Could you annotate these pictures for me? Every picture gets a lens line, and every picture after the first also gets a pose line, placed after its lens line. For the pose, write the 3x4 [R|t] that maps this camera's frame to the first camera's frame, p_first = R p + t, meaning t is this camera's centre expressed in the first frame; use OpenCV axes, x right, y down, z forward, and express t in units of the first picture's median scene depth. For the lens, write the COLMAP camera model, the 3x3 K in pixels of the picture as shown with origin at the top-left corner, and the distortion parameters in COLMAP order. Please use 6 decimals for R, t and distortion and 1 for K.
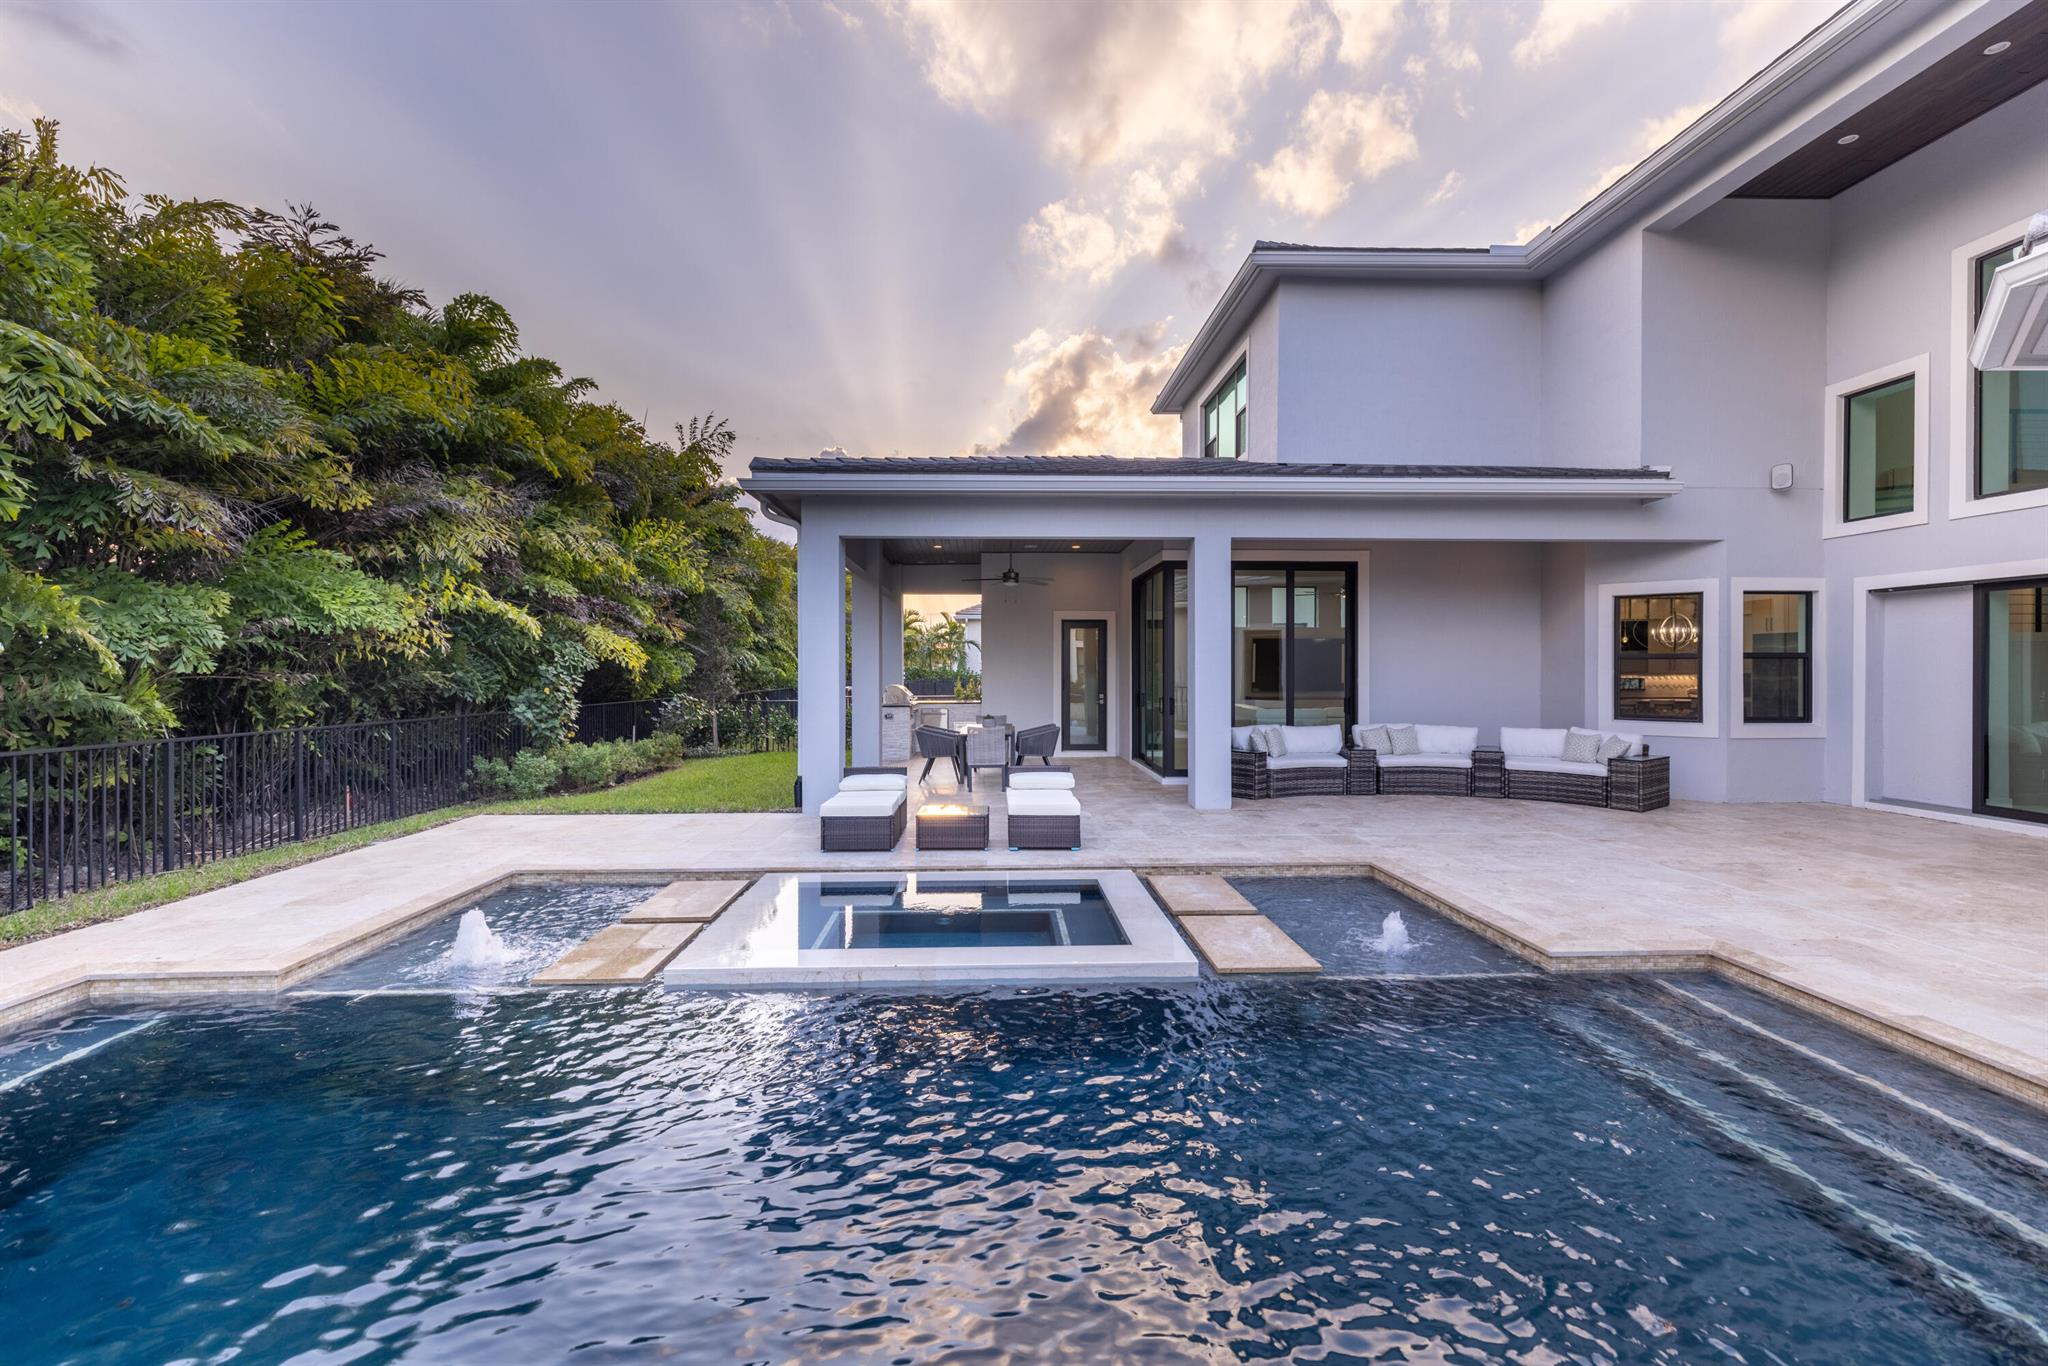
lens RADIAL K [[913.6, 0, 1027.9], [0, 913.6, 674.7], [0, 0, 1]] dist [0.003850, 0.000094]
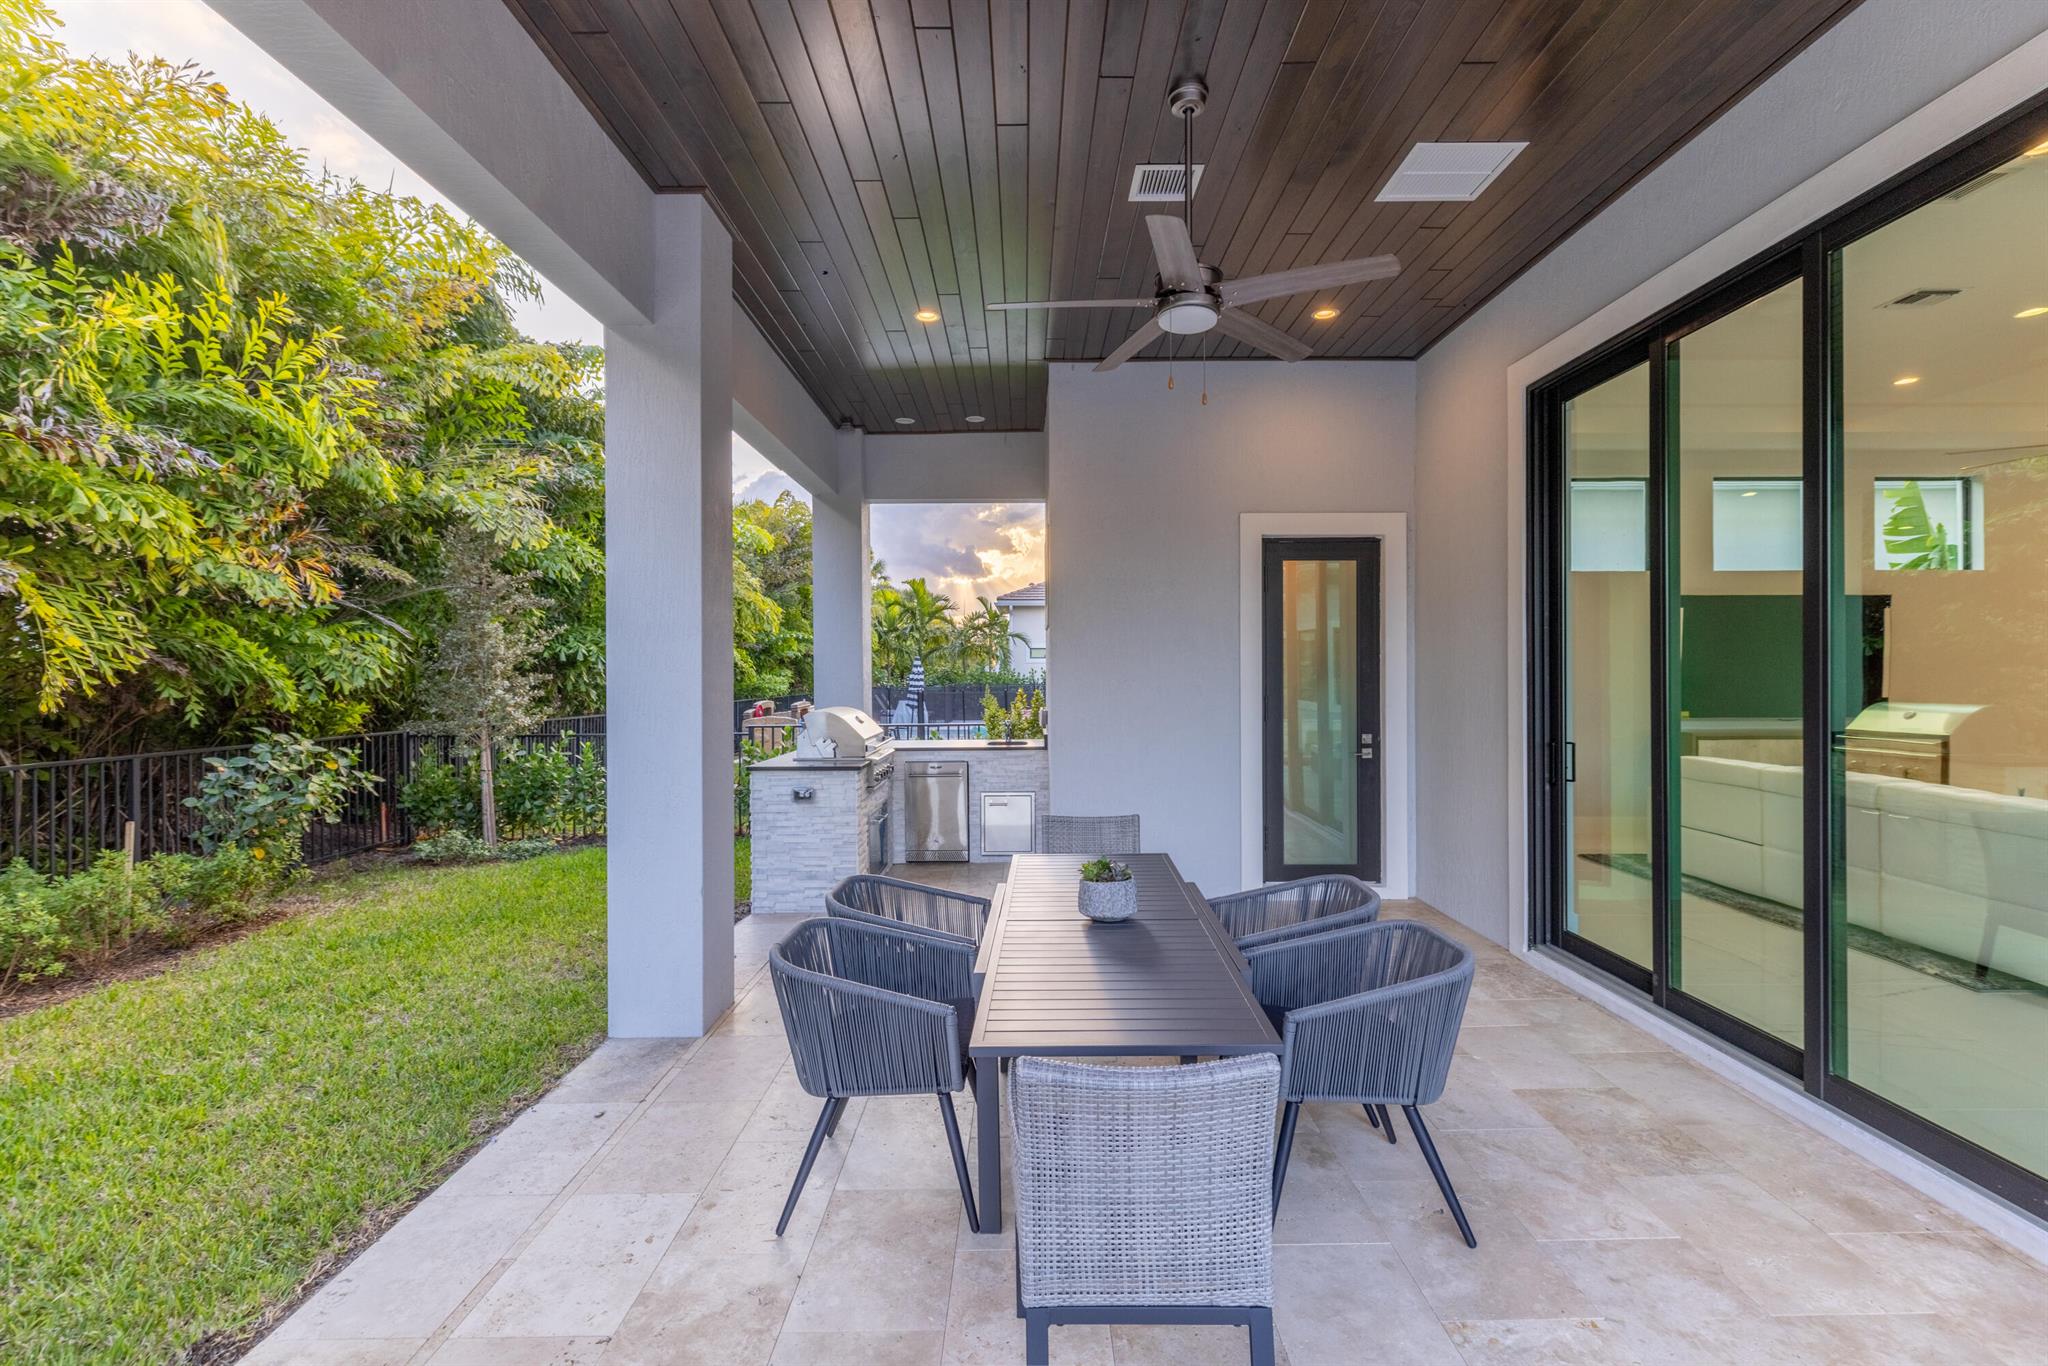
lens RADIAL K [[913.6, 0, 1028.3], [0, 913.6, 671.7], [0, 0, 1]] dist [0.003850, 0.000094]
pose [[0.998833, -0.004592, -0.048072, -0.061538], [0.004378, 0.999980, -0.004544, -0.004201], [0.048092, 0.004328, 0.998834, 0.919843]]
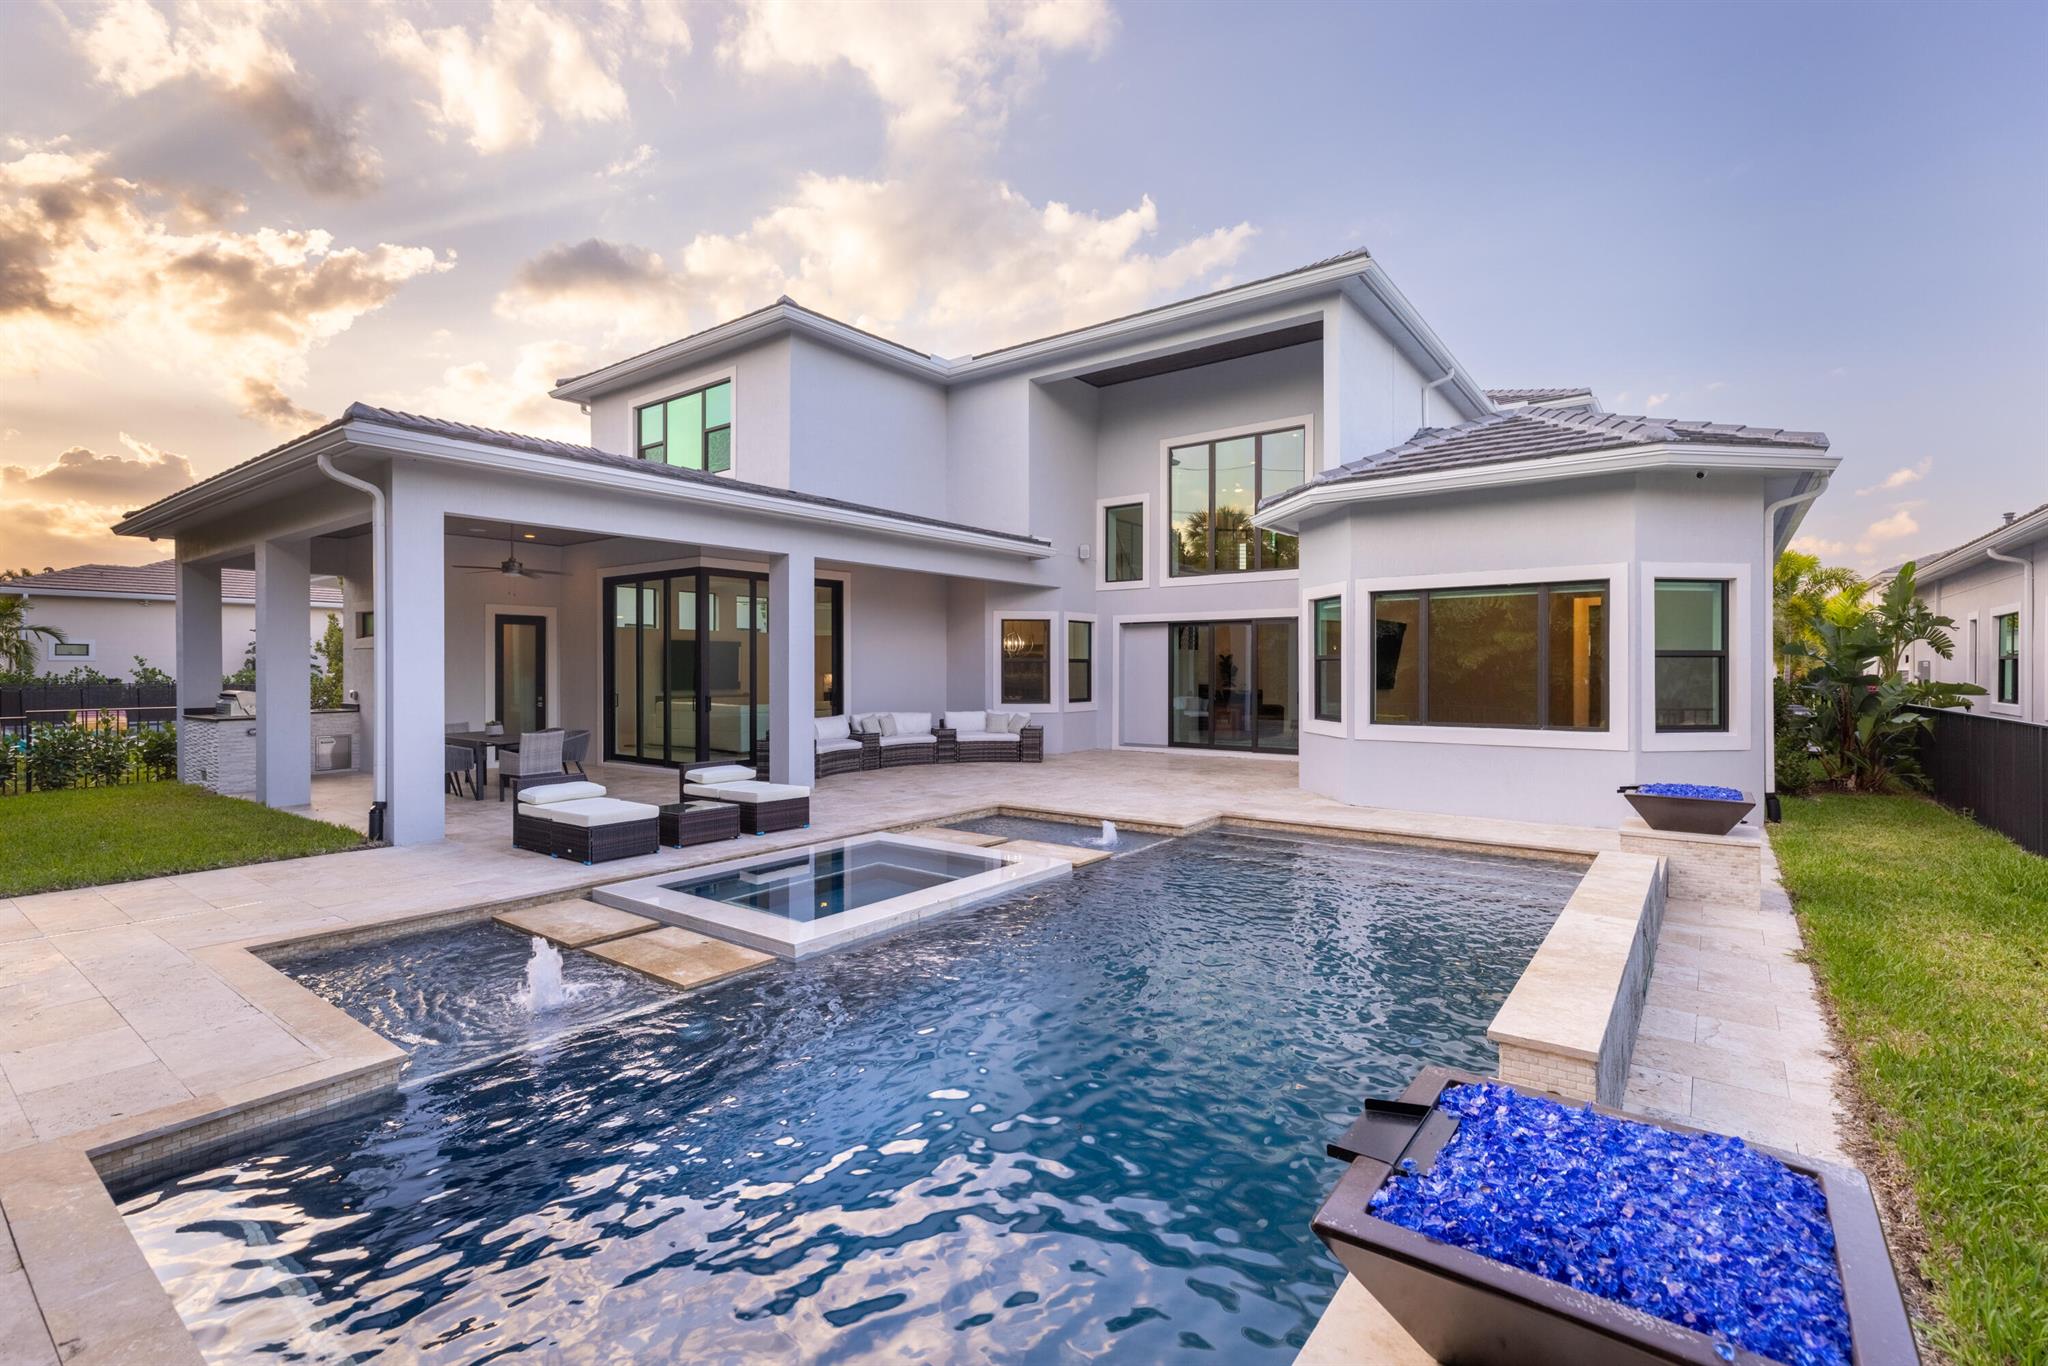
lens RADIAL K [[913.6, 0, 1034.5], [0, 913.6, 671.2], [0, 0, 1]] dist [0.003850, 0.000094]
pose [[0.634435, -0.002582, 0.772972, -0.476940], [0.005123, 0.999987, -0.000865, -0.000984], [-0.772959, 0.004509, 0.634440, 0.034103]]
